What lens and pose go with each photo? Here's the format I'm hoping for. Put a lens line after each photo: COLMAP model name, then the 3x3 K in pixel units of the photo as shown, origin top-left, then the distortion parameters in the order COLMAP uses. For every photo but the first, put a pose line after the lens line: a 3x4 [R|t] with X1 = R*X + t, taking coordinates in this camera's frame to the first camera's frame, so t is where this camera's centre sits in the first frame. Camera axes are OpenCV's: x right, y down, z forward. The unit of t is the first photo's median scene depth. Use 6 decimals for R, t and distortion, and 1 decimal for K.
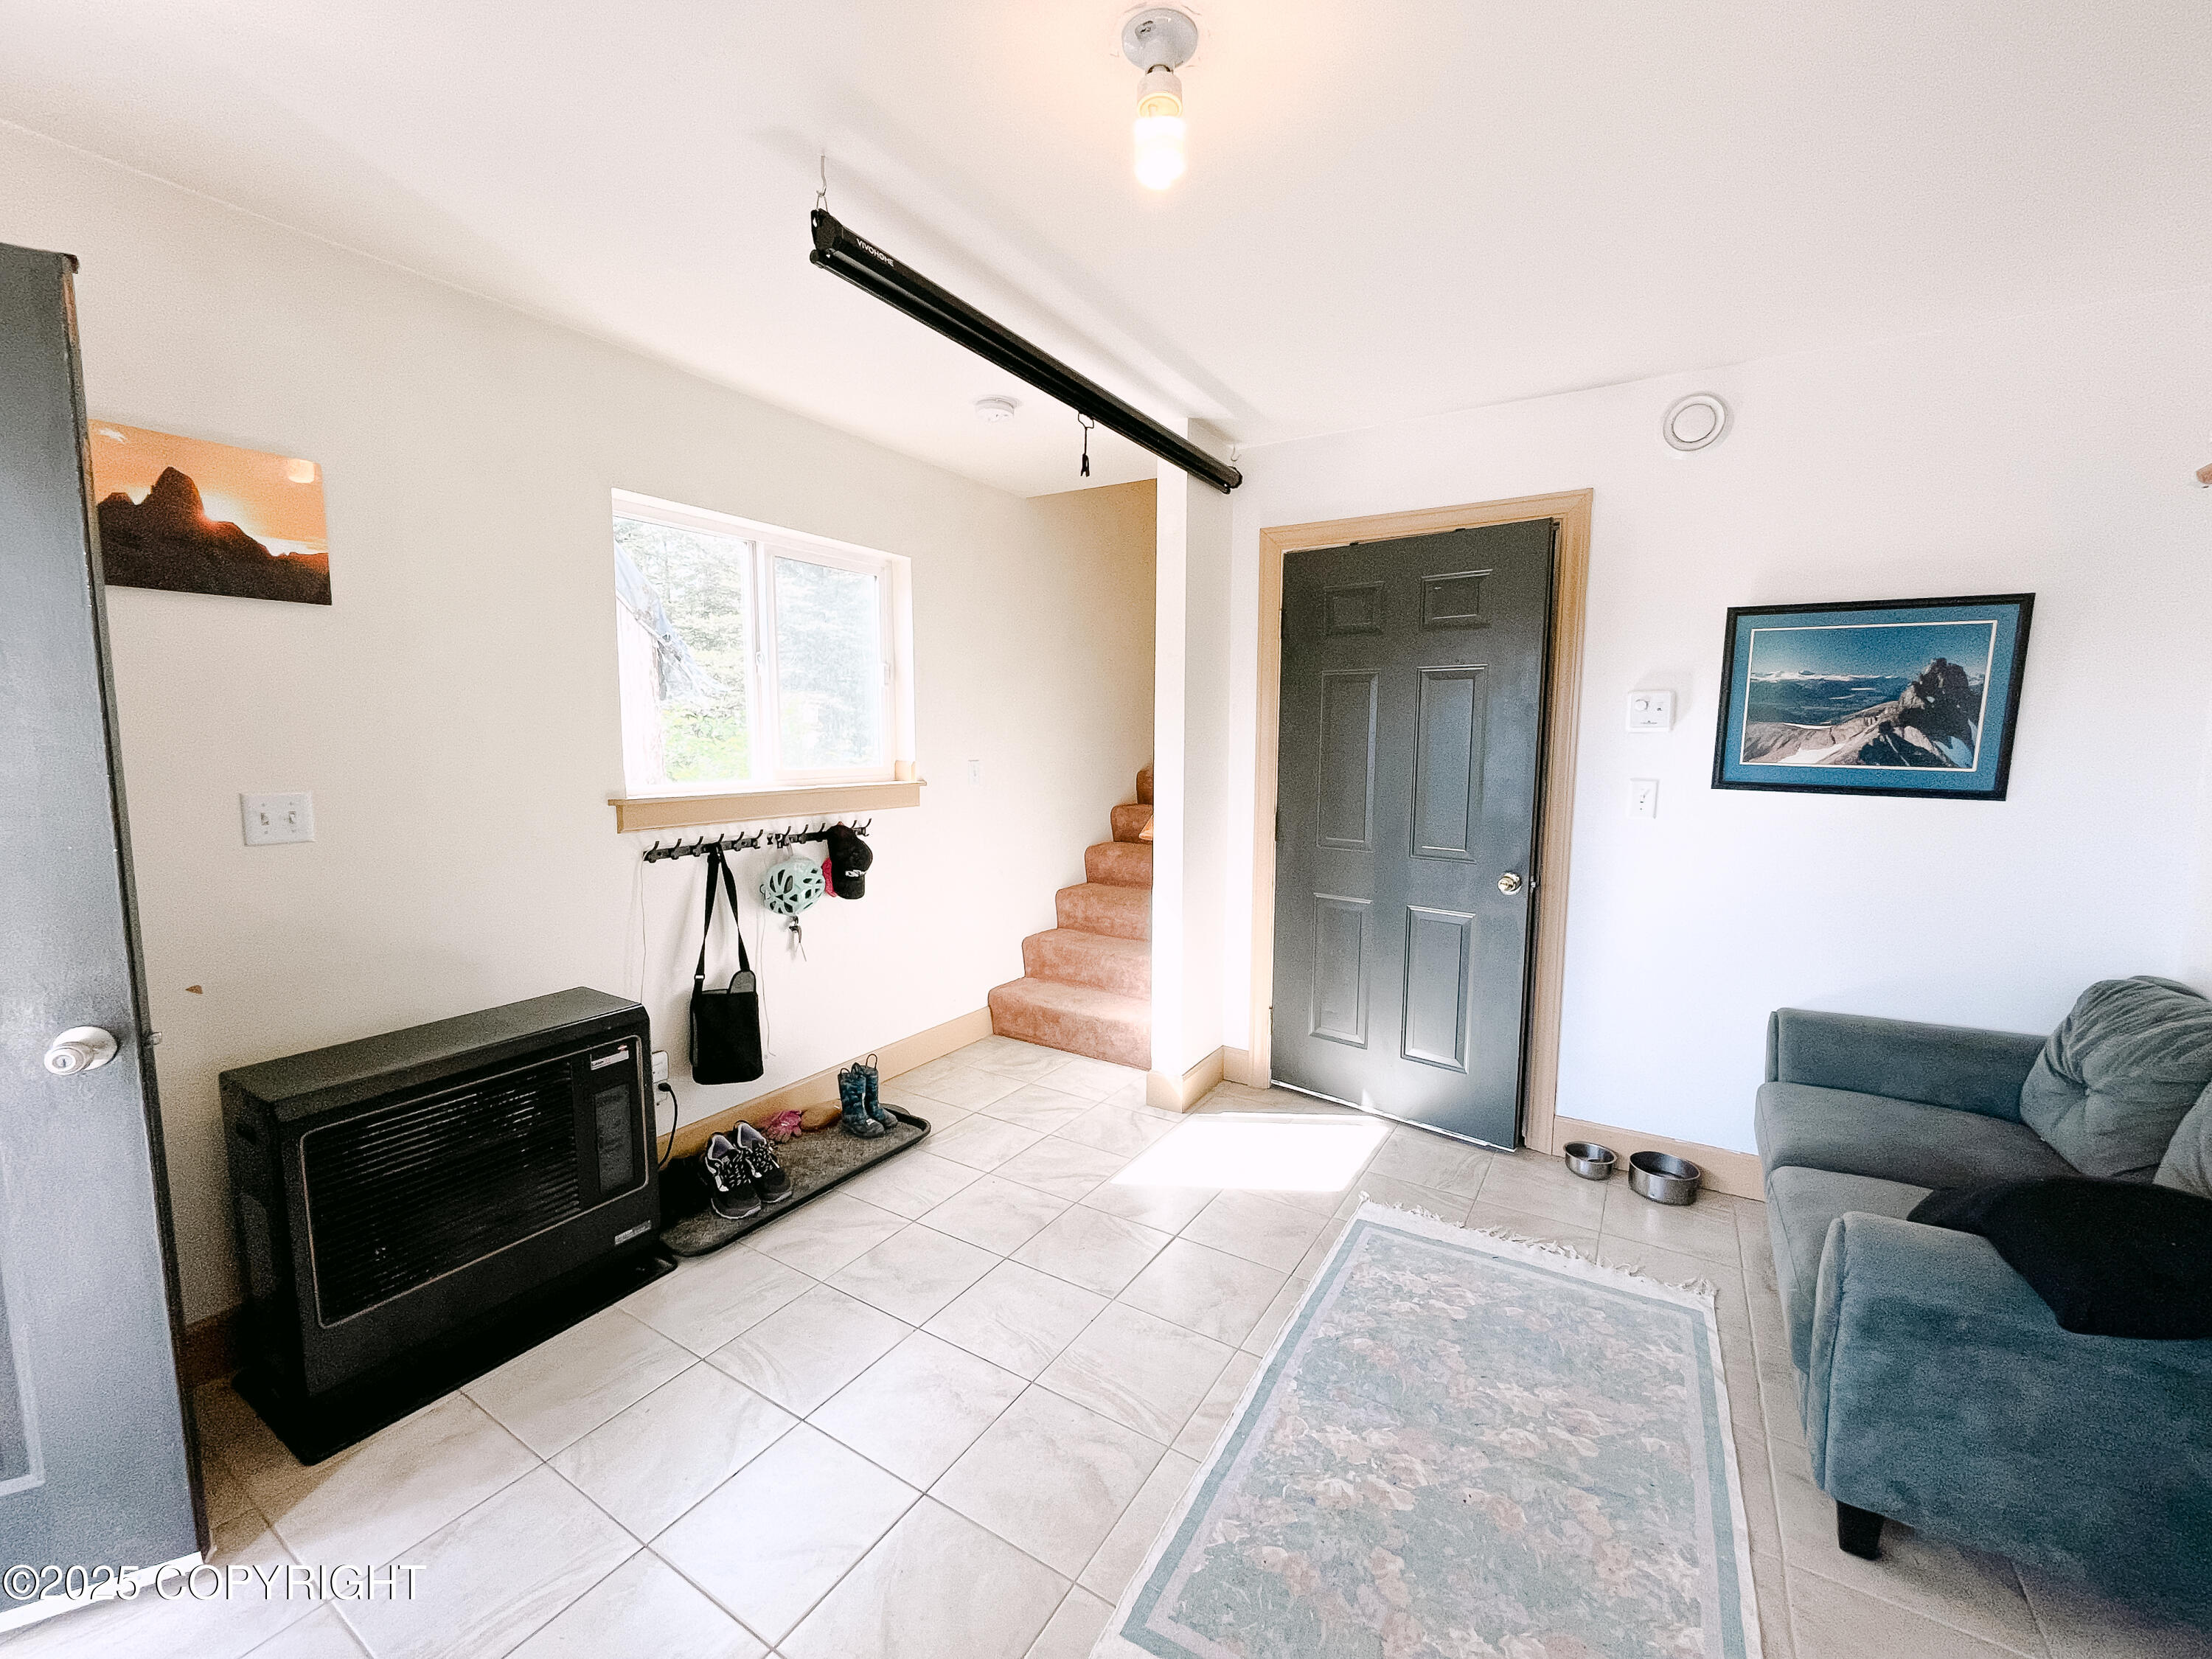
lens RADIAL K [[902.8, 0, 1102.3], [0, 902.8, 823.9], [0, 0, 1]] dist [-0.000735, -0.000218]
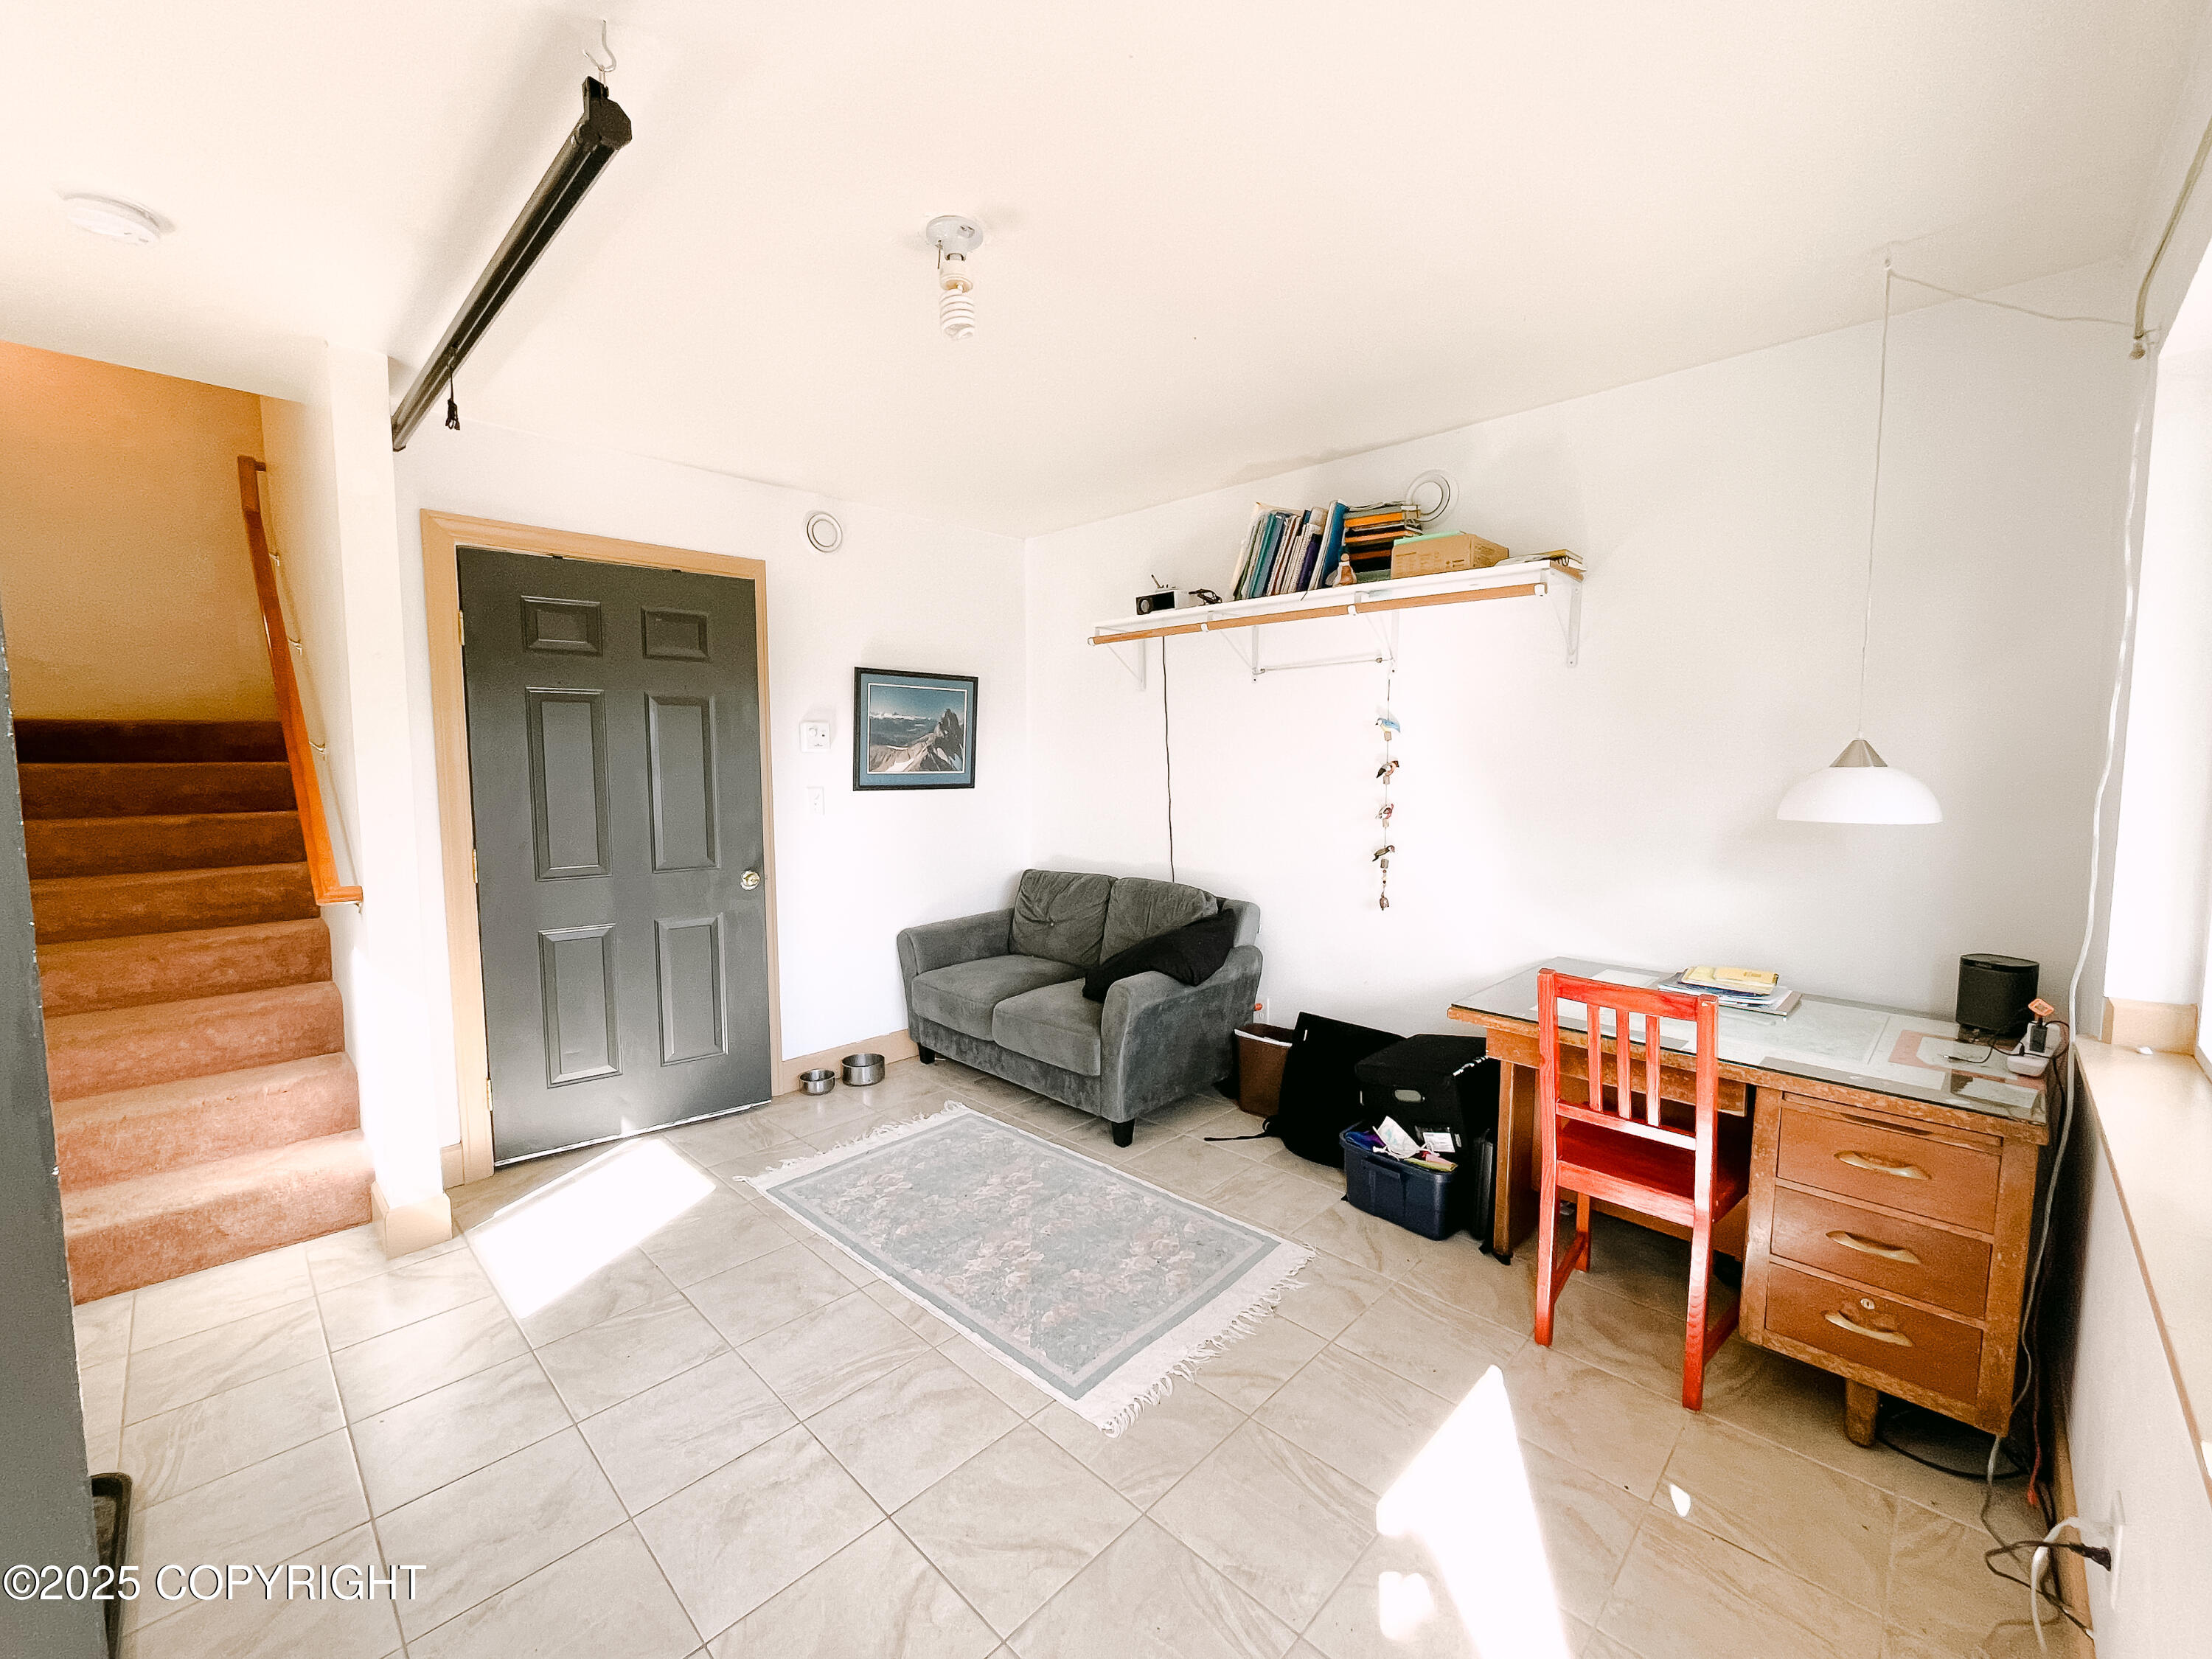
lens RADIAL K [[904.7, 0, 1106.0], [0, 904.7, 829.5], [0, 0, 1]] dist [-0.001333, -0.000175]
pose [[0.215461, -0.089539, 0.972399, -0.689695], [0.105218, 0.992119, 0.068041, -0.036753], [-0.970827, 0.087654, 0.223184, 0.312699]]
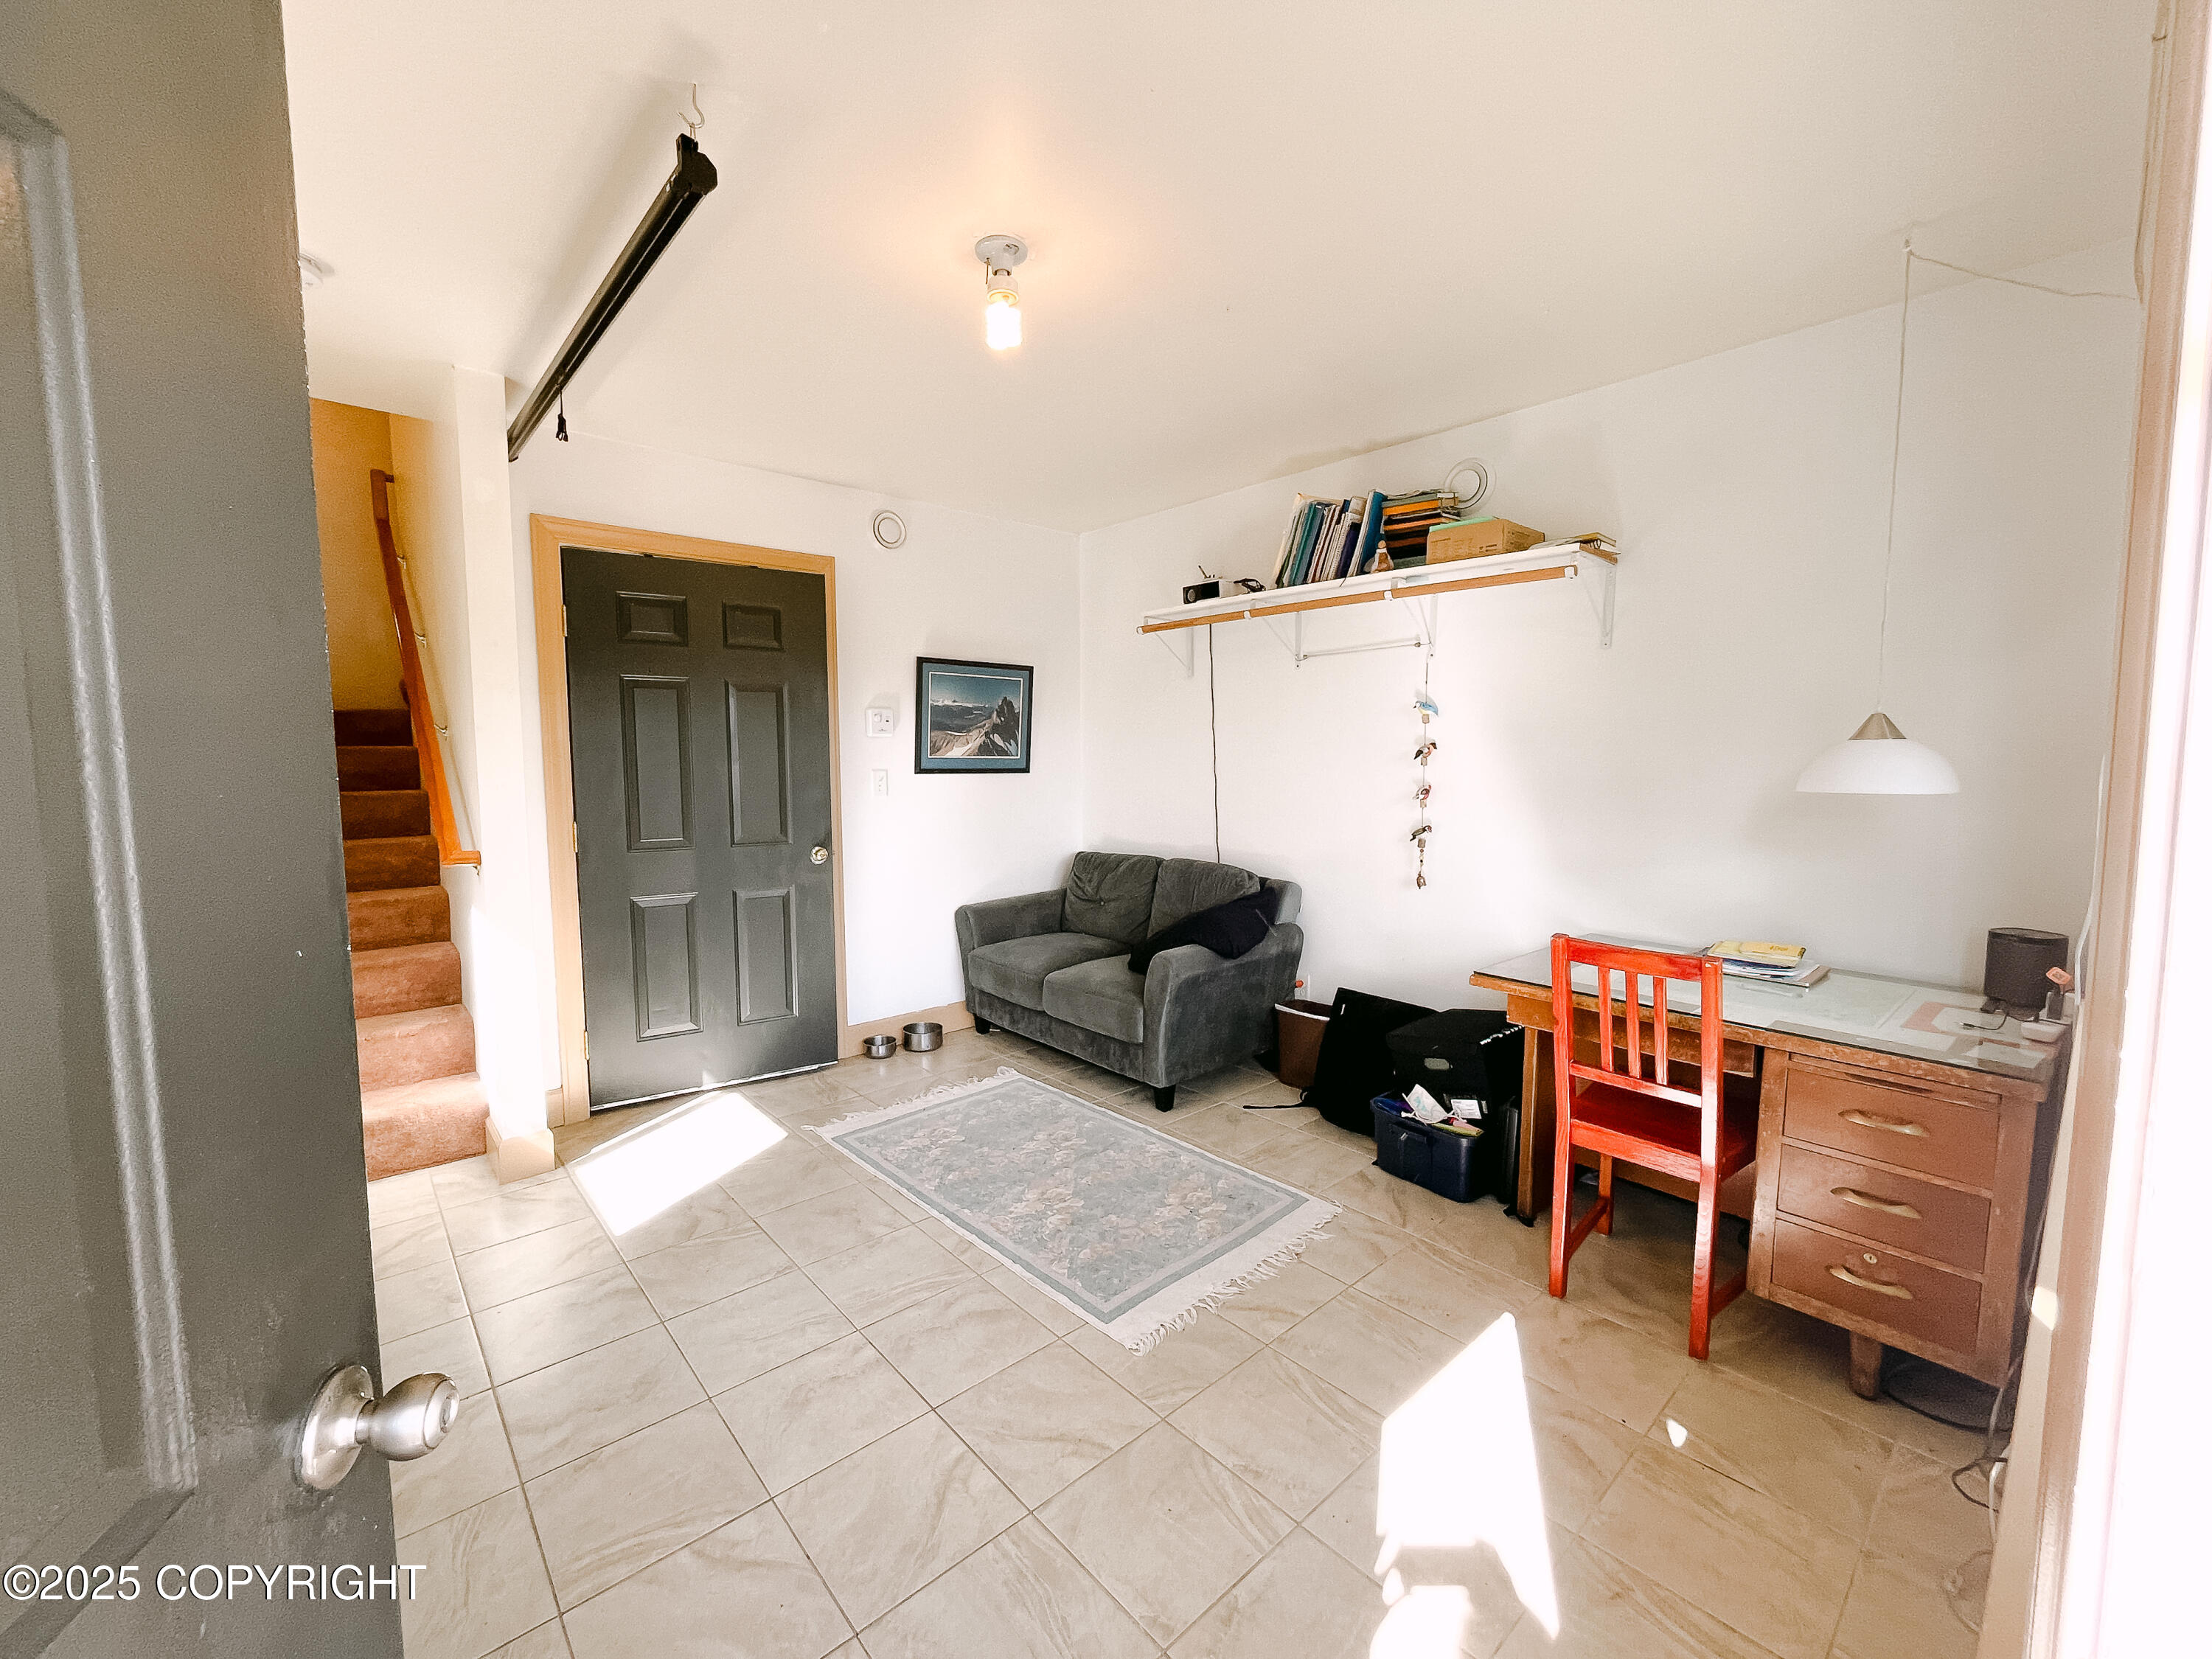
lens RADIAL K [[904.7, 0, 1106.0], [0, 904.7, 829.5], [0, 0, 1]] dist [-0.001333, -0.000175]
pose [[0.285226, -0.090818, 0.954148, -0.745796], [0.103147, 0.992628, 0.063647, -0.010990], [-0.952894, 0.080264, 0.292491, 0.271351]]
